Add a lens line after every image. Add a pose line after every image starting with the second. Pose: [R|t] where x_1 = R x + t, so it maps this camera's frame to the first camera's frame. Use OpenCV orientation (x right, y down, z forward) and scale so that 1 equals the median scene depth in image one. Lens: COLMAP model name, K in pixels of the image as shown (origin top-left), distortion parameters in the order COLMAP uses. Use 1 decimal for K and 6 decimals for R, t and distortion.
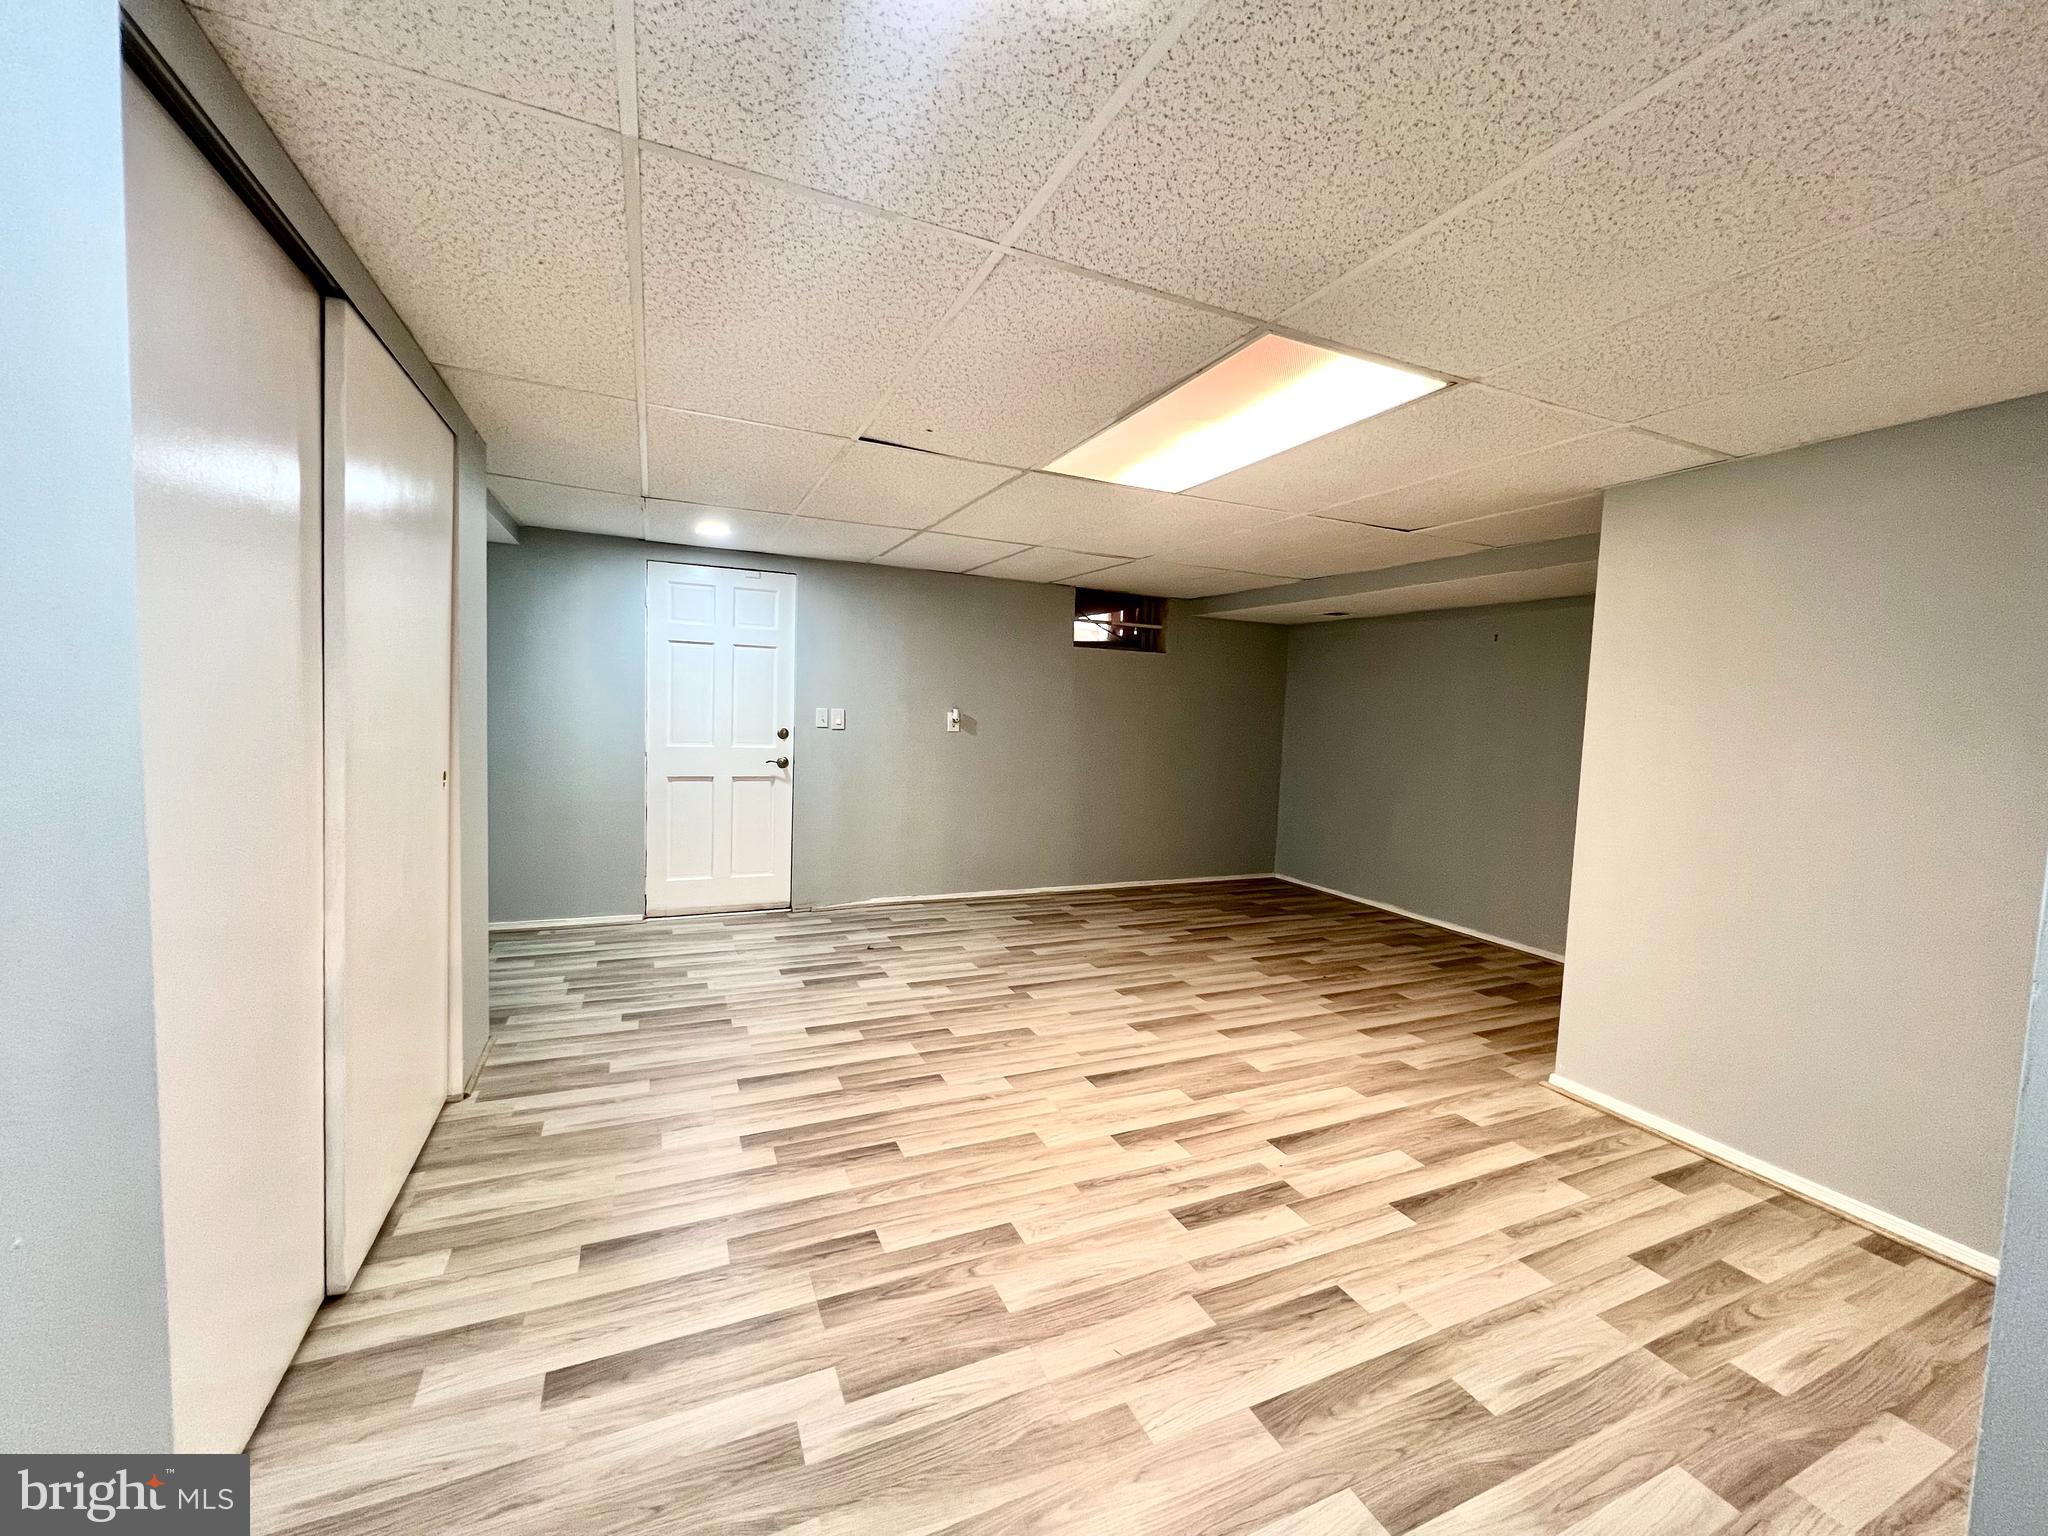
lens RADIAL K [[818.2, 0, 1023.3], [0, 818.2, 761.2], [0, 0, 1]] dist [-0.001457, -0.000056]
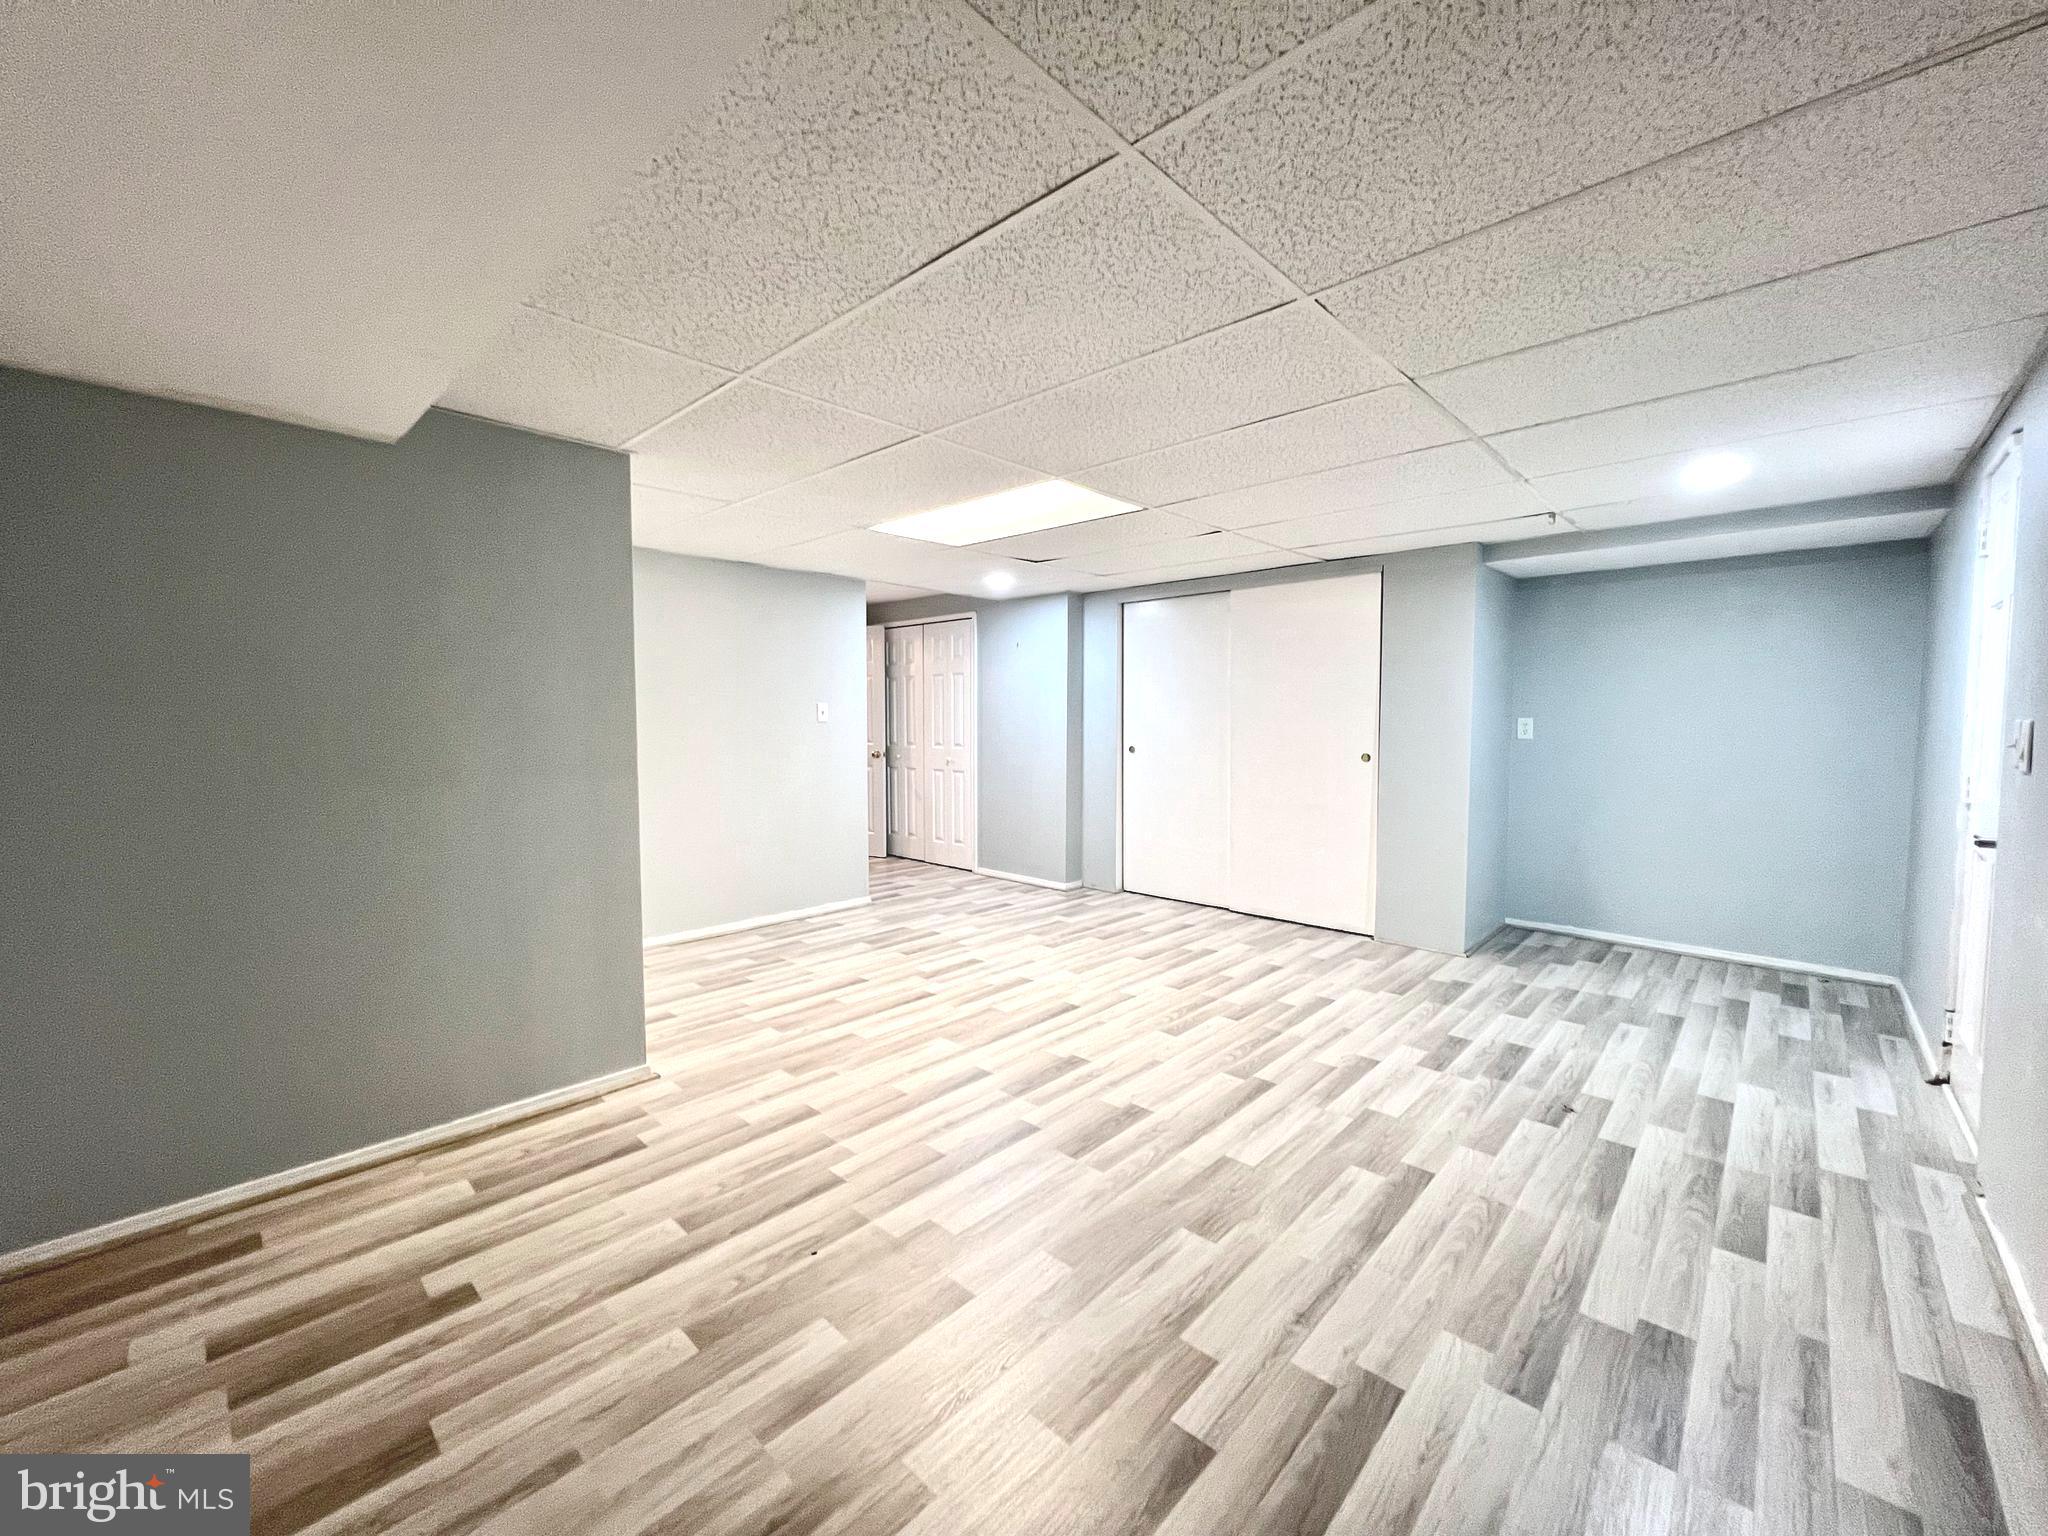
lens RADIAL K [[818.2, 0, 1023.3], [0, 818.2, 761.2], [0, 0, 1]] dist [-0.001457, -0.000056]
pose [[-0.923176, -0.017024, -0.383999, 0.529532], [-0.060224, 0.993086, 0.100759, -0.079957], [0.379629, 0.116144, -0.917819, 1.722649]]
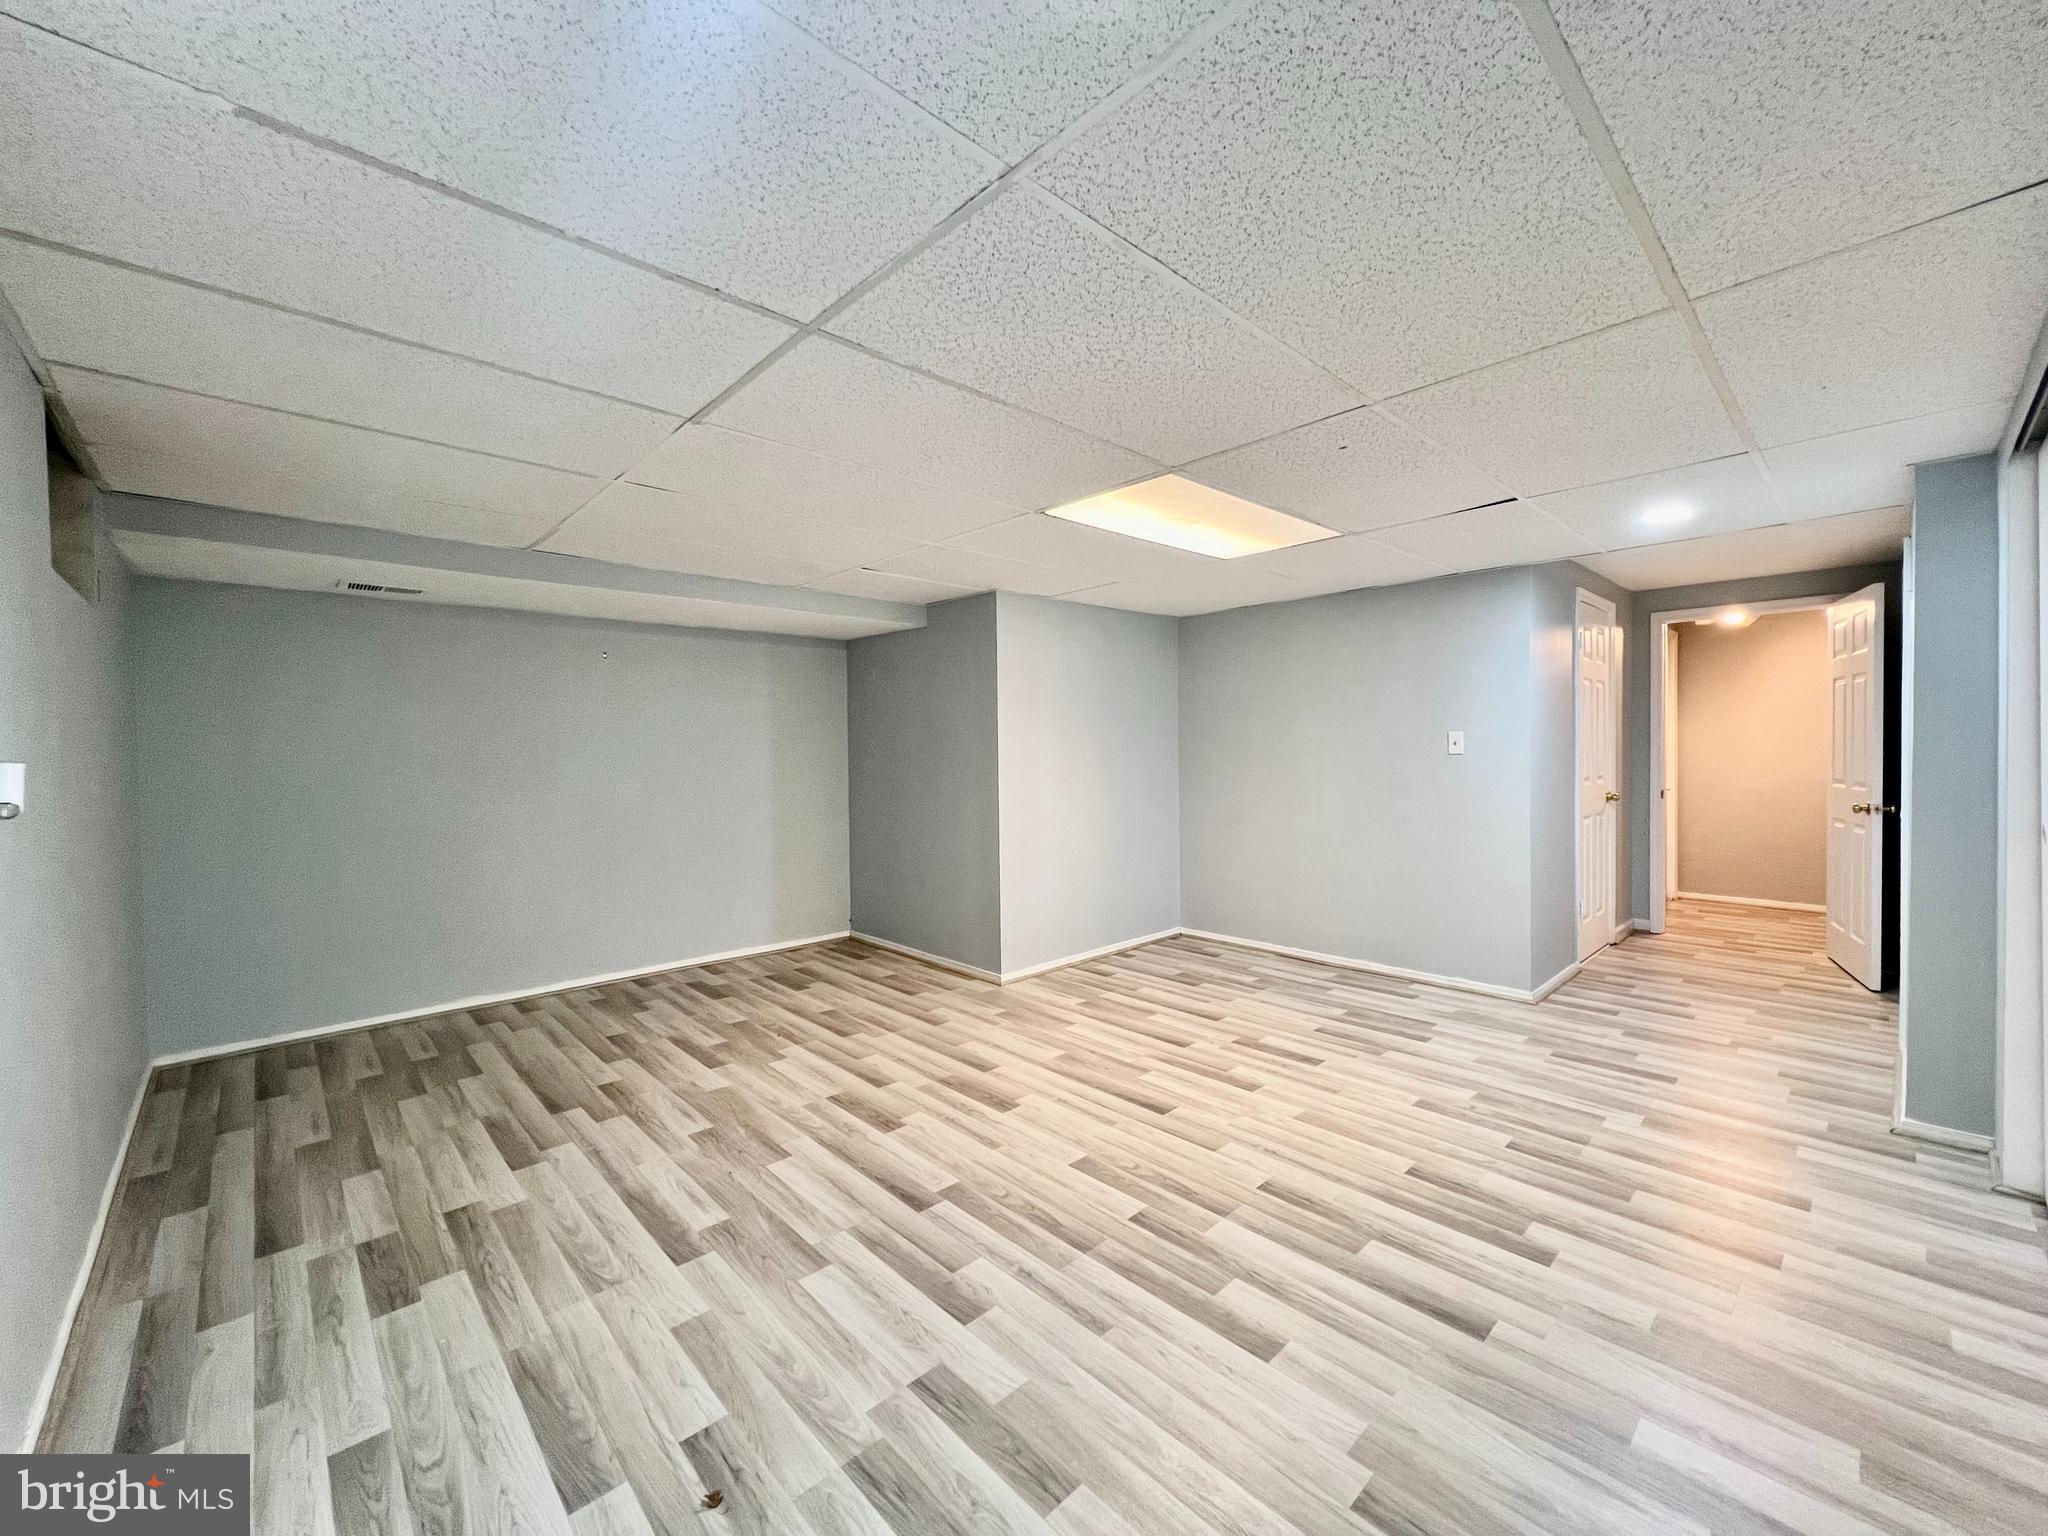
lens RADIAL K [[818.2, 0, 1023.3], [0, 818.2, 761.2], [0, 0, 1]] dist [-0.001457, -0.000056]
pose [[-0.326837, -0.048945, 0.943812, -0.650555], [0.062533, 0.995350, 0.073273, -0.097995], [-0.943010, 0.082967, -0.322257, 1.211969]]
